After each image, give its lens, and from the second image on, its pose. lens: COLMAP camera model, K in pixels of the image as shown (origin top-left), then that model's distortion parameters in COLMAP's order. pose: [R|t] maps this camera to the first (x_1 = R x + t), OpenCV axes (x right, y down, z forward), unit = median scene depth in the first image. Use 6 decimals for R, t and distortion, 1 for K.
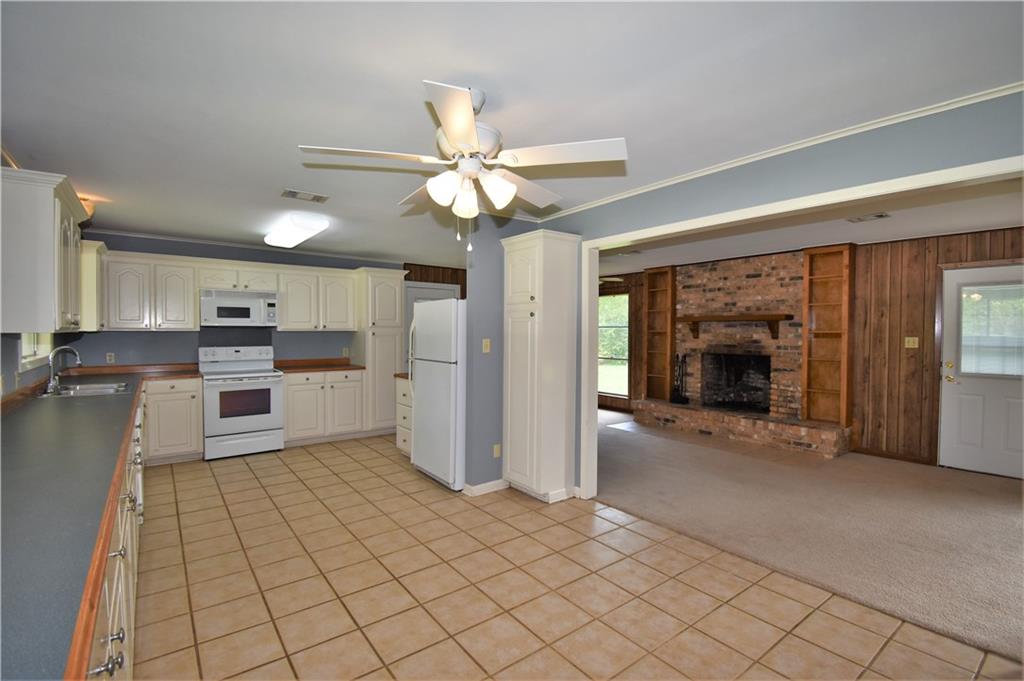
lens RADIAL K [[460.7, 0, 516.7], [0, 460.7, 342.2], [0, 0, 1]] dist [0.022647, -0.027031]
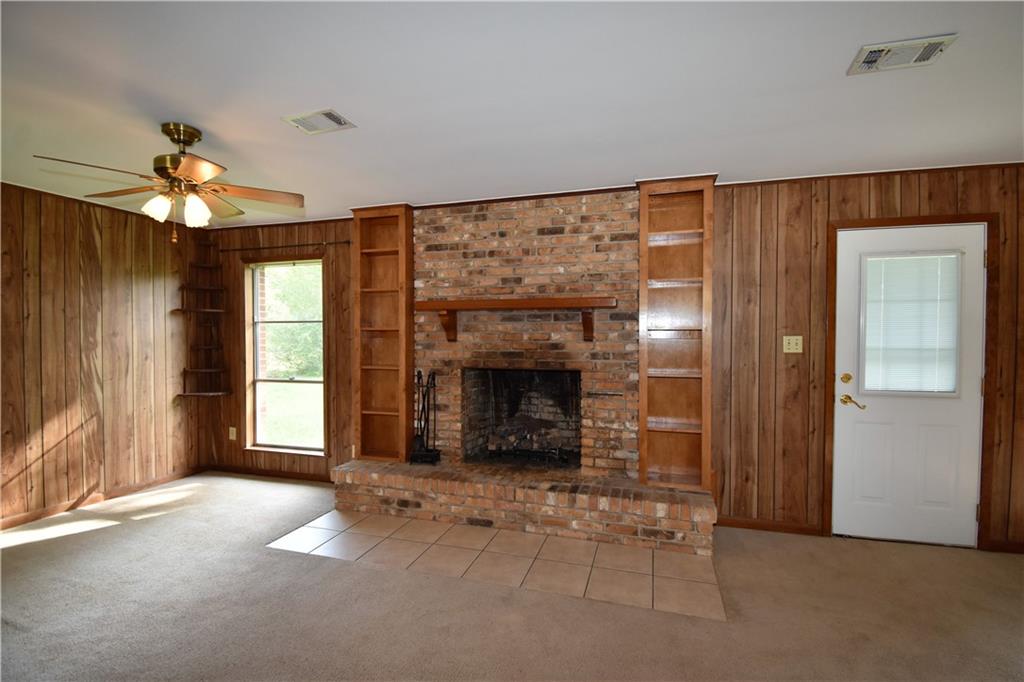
lens RADIAL K [[460.7, 0, 516.7], [0, 460.7, 342.7], [0, 0, 1]] dist [0.022647, -0.027031]
pose [[0.809505, -0.011581, 0.586998, 0.137985], [0.015812, 0.999873, -0.002080, -0.004865], [-0.586899, 0.010966, 0.809586, 0.549515]]
